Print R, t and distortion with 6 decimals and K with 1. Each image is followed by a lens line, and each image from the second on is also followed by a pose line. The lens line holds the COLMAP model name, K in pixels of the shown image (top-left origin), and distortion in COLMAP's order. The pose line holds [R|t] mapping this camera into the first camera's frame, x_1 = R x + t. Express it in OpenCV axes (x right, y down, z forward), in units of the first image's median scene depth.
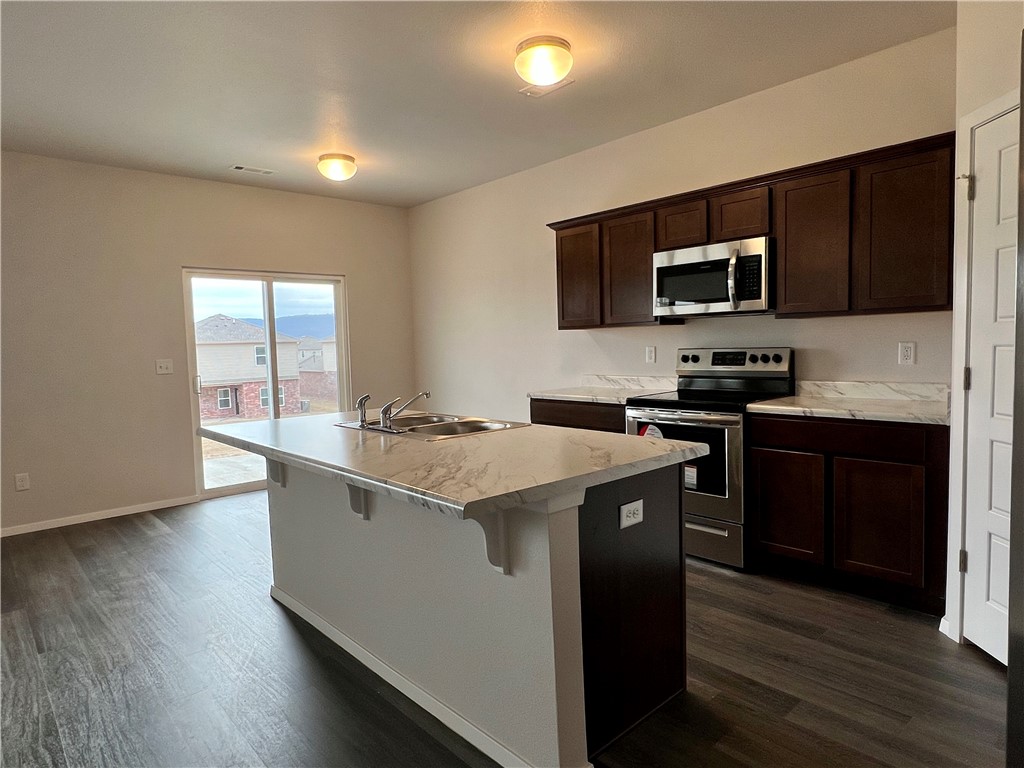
lens RADIAL K [[611.7, 0, 512.0], [0, 611.7, 384.0], [0, 0, 1]] dist [-0.007865, 0.002376]
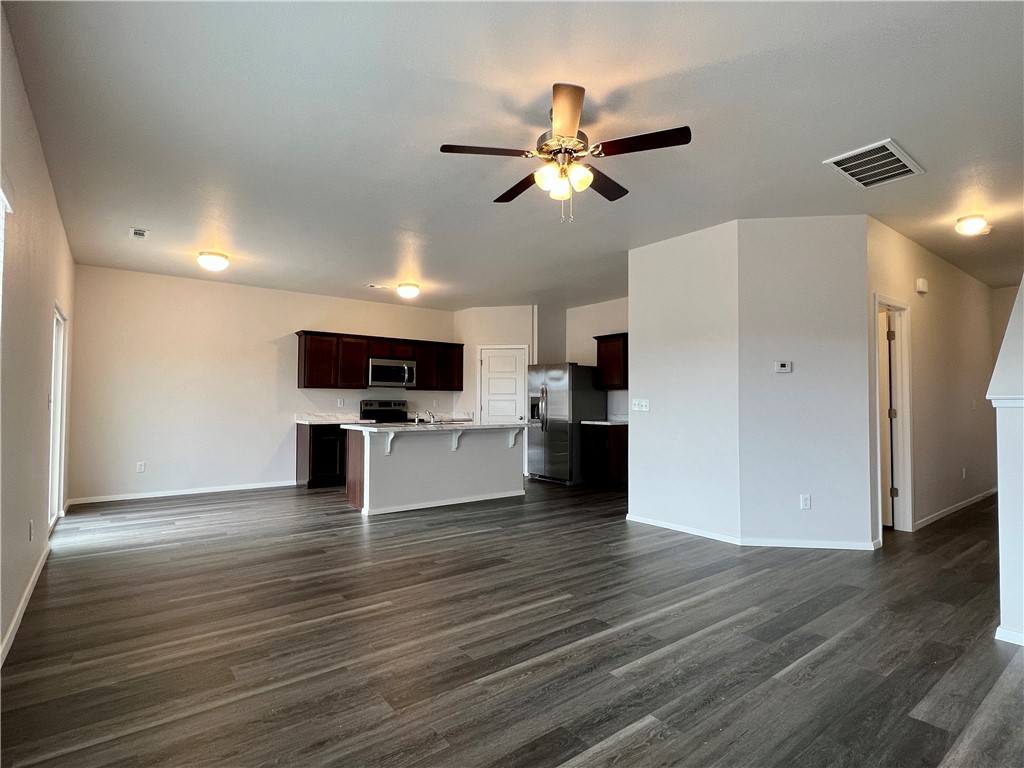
lens RADIAL K [[515.8, 0, 512.0], [0, 515.8, 384.0], [0, 0, 1]] dist [-0.002440, -0.001329]
pose [[0.084779, 0.069632, 0.993964, -1.675493], [0.060319, 0.995367, -0.074875, 0.063186], [-0.994572, 0.066303, 0.080186, 0.310196]]
